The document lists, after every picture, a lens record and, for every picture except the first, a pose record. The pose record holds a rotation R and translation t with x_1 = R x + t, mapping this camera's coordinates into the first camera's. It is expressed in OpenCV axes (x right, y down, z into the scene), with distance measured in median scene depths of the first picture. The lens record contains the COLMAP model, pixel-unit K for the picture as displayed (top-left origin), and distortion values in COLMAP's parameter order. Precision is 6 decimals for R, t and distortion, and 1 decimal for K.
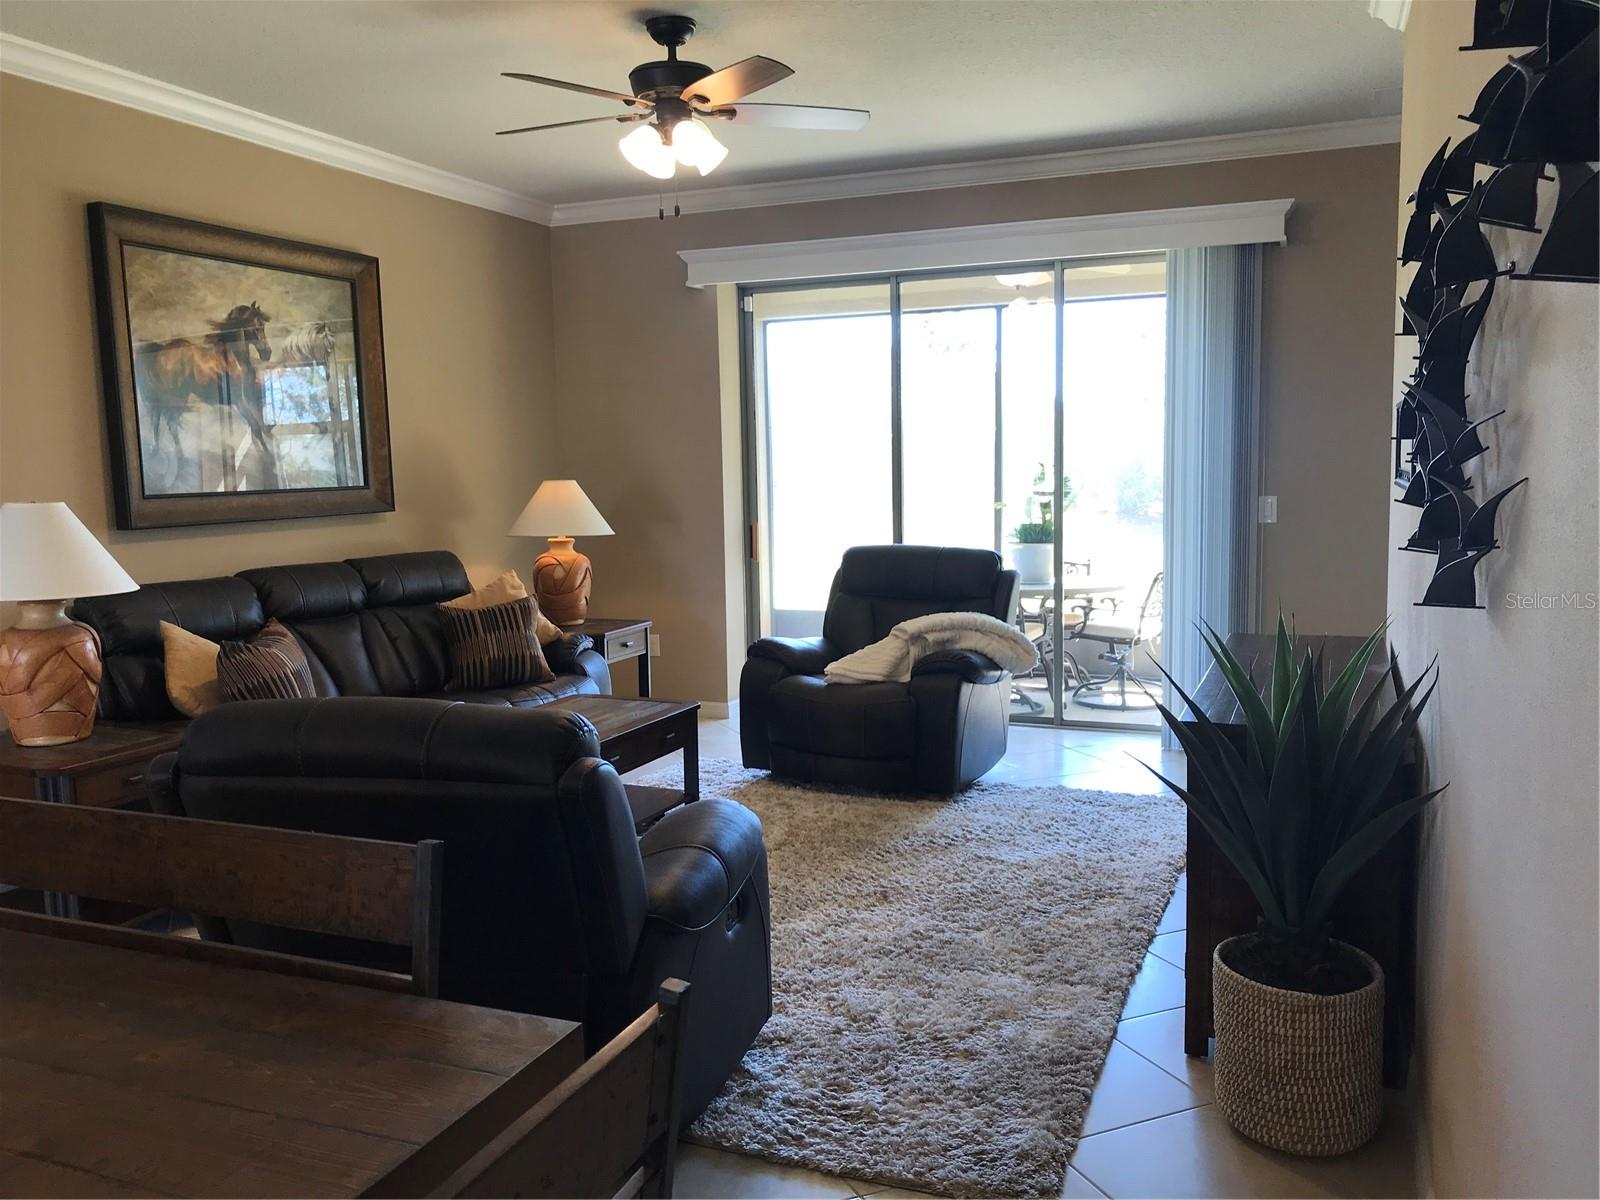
lens RADIAL K [[1302.0, 0, 800.9], [0, 1302.0, 594.5], [0, 0, 1]] dist [0.036122, -0.048549]
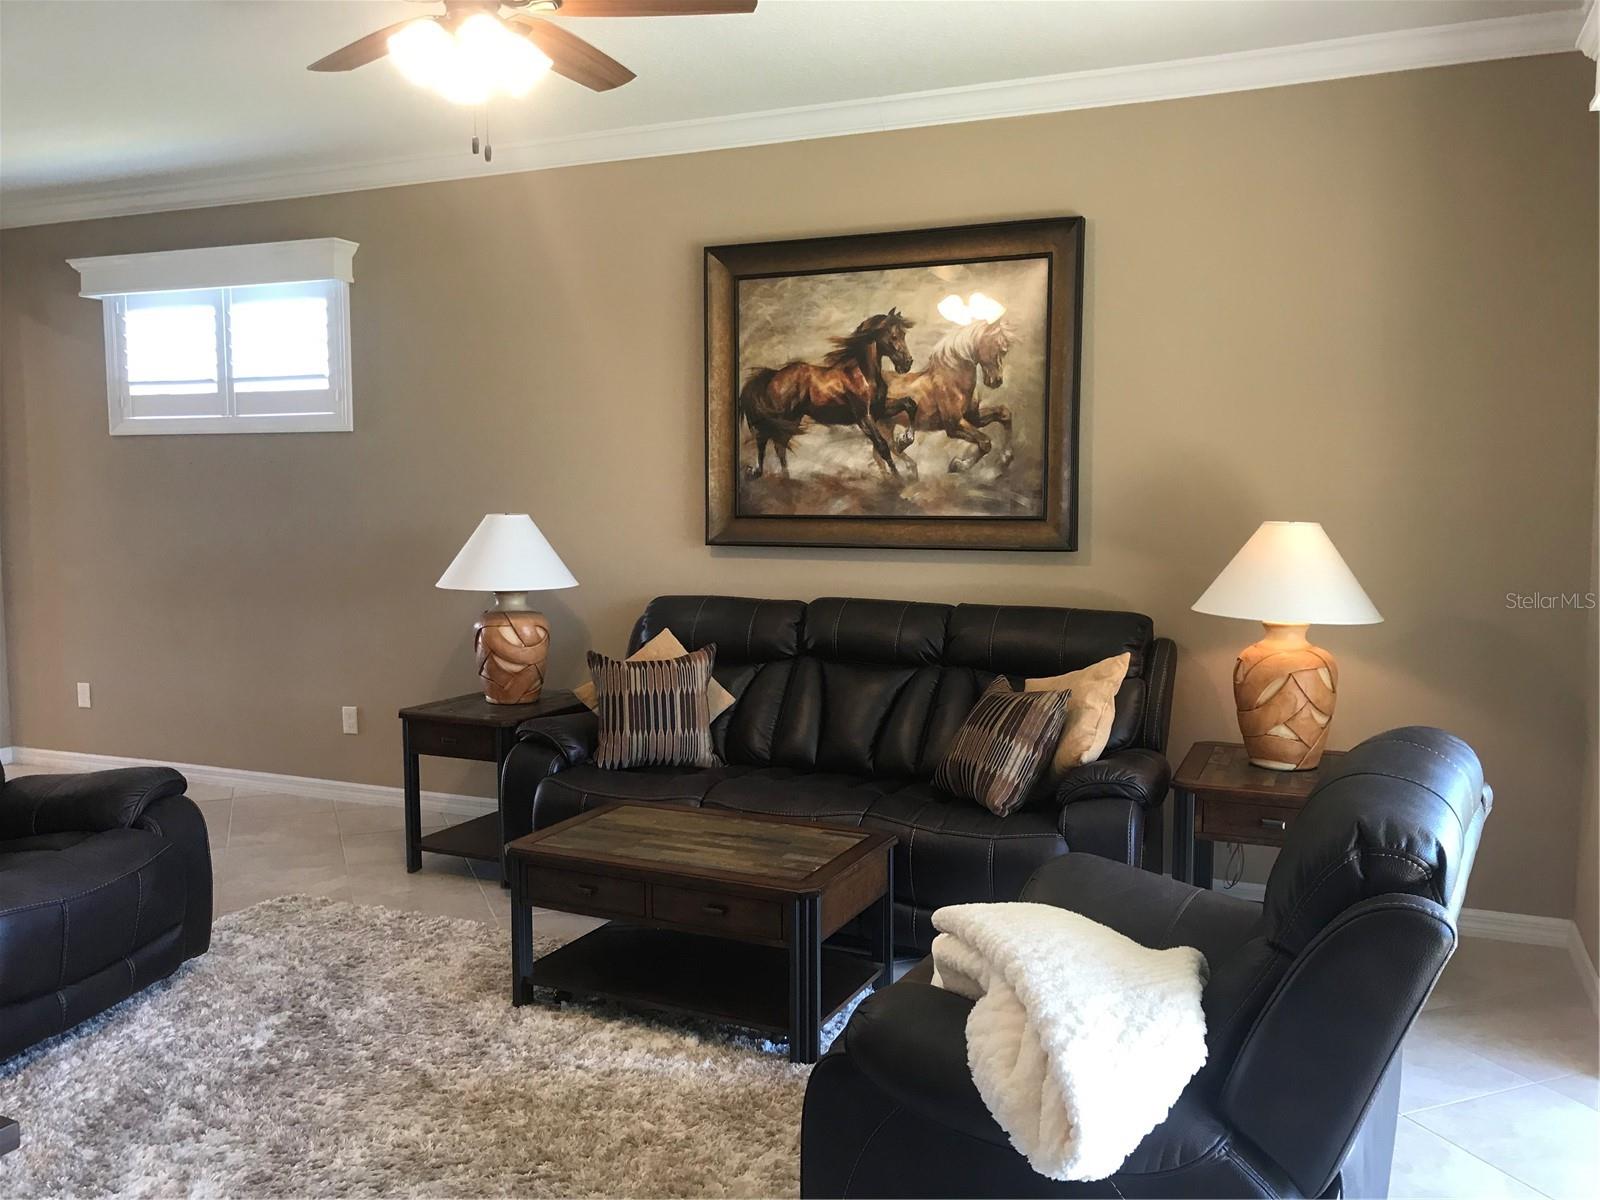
lens RADIAL K [[1302.0, 0, 800.9], [0, 1302.0, 594.5], [0, 0, 1]] dist [0.036122, -0.048549]
pose [[-0.023778, 0.106228, -0.994057, 0.520393], [-0.103246, 0.988761, 0.108132, -0.123489], [0.994372, 0.105204, -0.012543, 1.005938]]
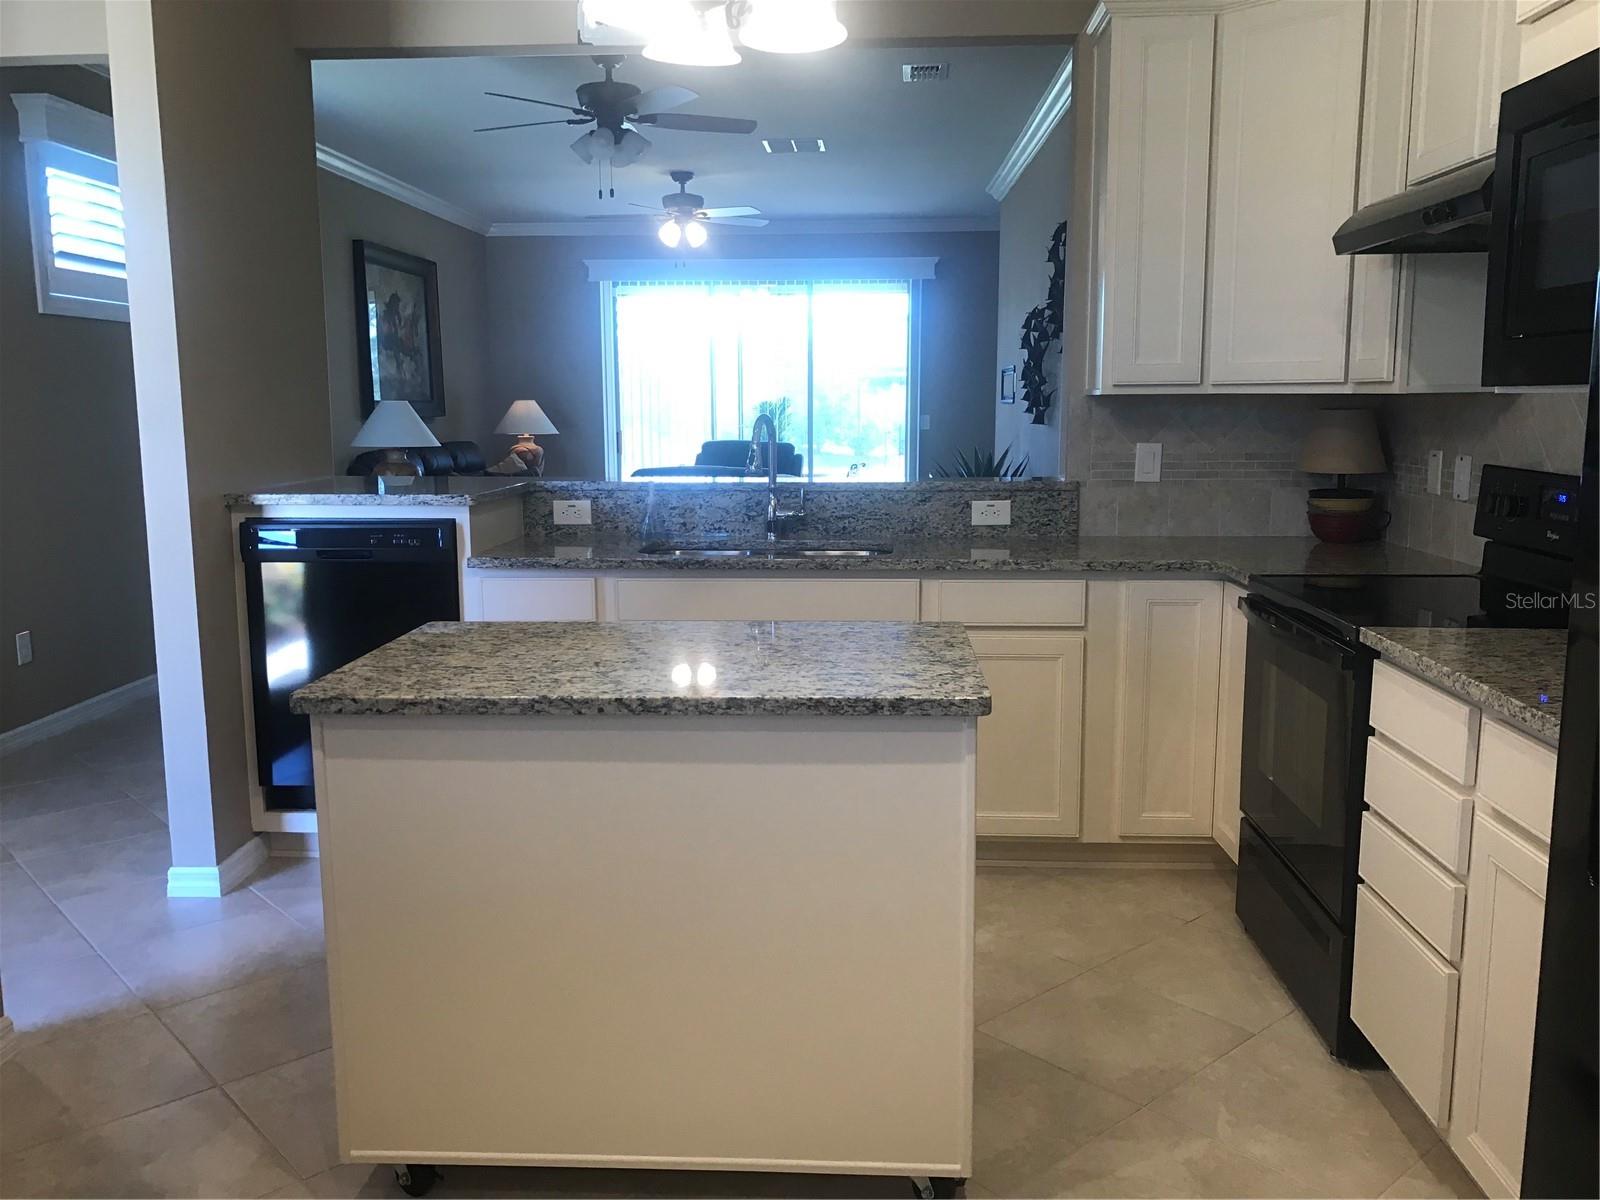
lens RADIAL K [[1302.0, 0, 800.9], [0, 1302.0, 594.5], [0, 0, 1]] dist [0.036122, -0.048549]
pose [[0.946575, -0.031907, 0.320902, -0.520615], [0.018845, 0.998866, 0.043729, 0.121100], [-0.321933, -0.035345, 0.946102, -0.891175]]
